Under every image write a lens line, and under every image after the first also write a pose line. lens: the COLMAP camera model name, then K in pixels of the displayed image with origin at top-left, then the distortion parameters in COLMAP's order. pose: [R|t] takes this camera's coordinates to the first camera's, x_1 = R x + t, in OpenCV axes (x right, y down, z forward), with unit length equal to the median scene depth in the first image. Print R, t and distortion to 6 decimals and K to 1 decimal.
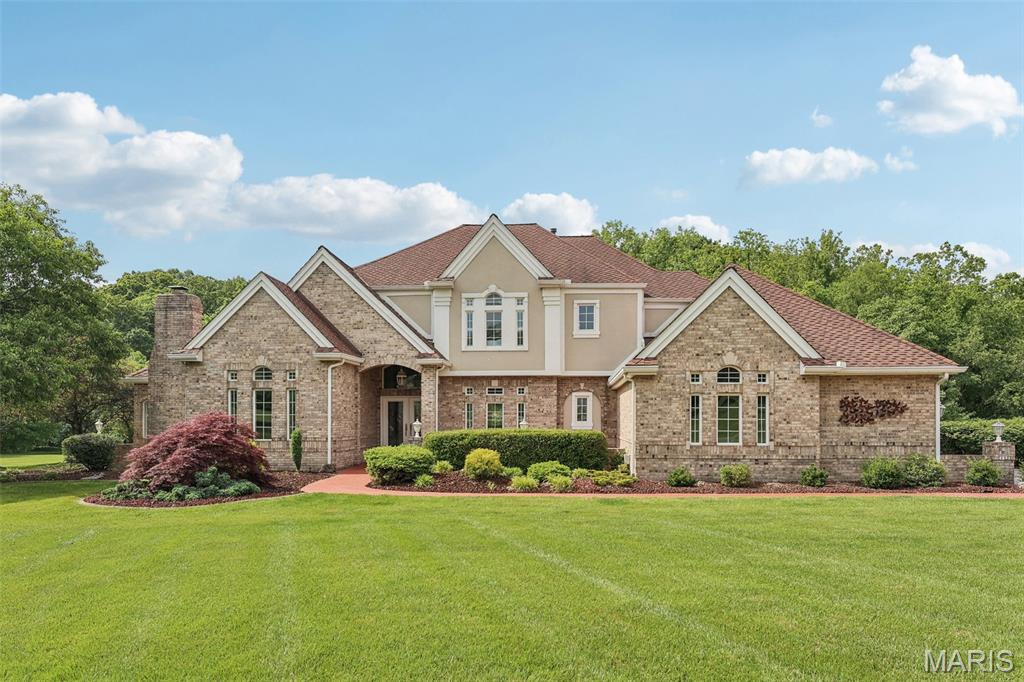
lens RADIAL K [[688.7, 0, 512.9], [0, 688.7, 426.5], [0, 0, 1]] dist [0.004347, 0.003683]
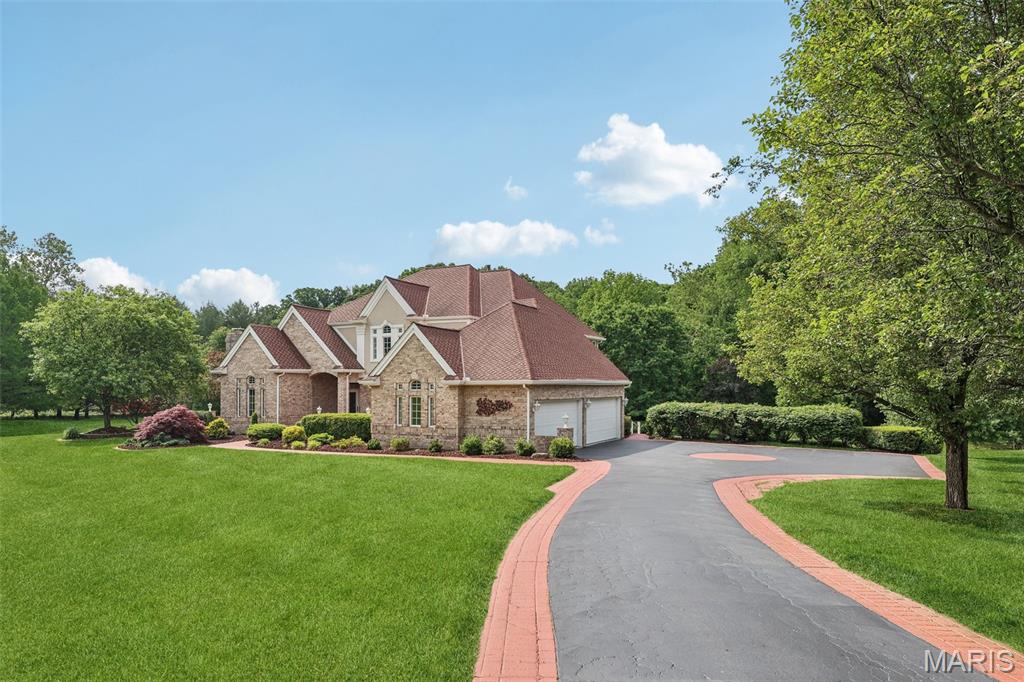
lens RADIAL K [[675.4, 0, 508.6], [0, 675.4, 383.4], [0, 0, 1]] dist [0.004139, 0.001815]
pose [[0.915686, -0.003848, -0.401876, 1.187628], [-0.000269, 0.999948, -0.010188, -0.061732], [0.401894, 0.009437, 0.915637, -0.430272]]
